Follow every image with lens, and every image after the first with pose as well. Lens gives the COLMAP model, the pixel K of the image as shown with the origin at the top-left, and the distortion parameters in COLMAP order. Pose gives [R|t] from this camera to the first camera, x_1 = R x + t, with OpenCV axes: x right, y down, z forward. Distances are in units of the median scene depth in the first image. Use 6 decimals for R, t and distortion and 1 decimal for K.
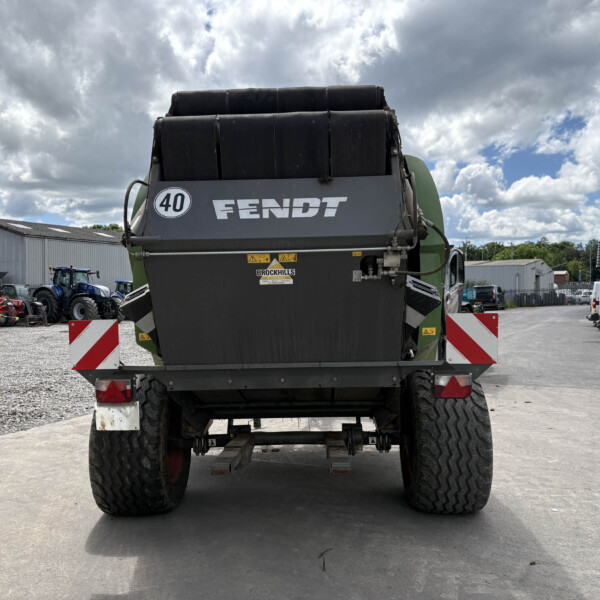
lens RADIAL K [[618.7, 0, 296.1], [0, 618.7, 302.7], [0, 0, 1]] dist [0.027833, 0.007125]
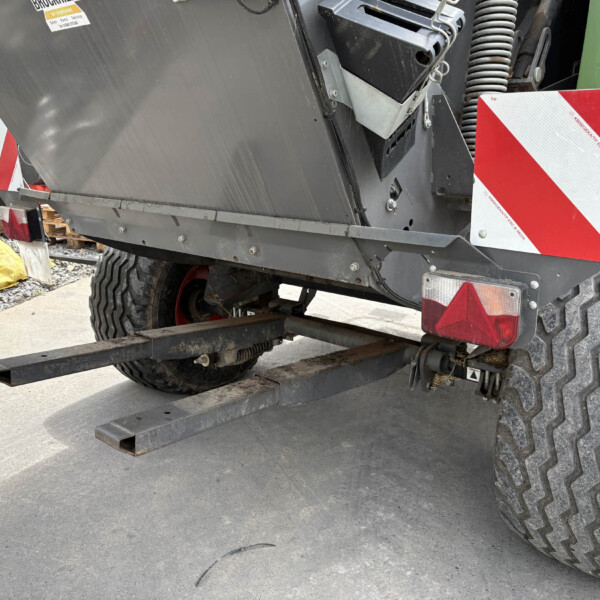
lens RADIAL K [[606.1, 0, 300.0], [0, 606.1, 300.0], [0, 0, 1]] dist [0.022332, 0.004237]
pose [[0.776622, 0.179379, -0.603888, 0.341251], [-0.017336, 0.964326, 0.264149, 0.034488], [0.629728, -0.194675, 0.752027, 0.597704]]
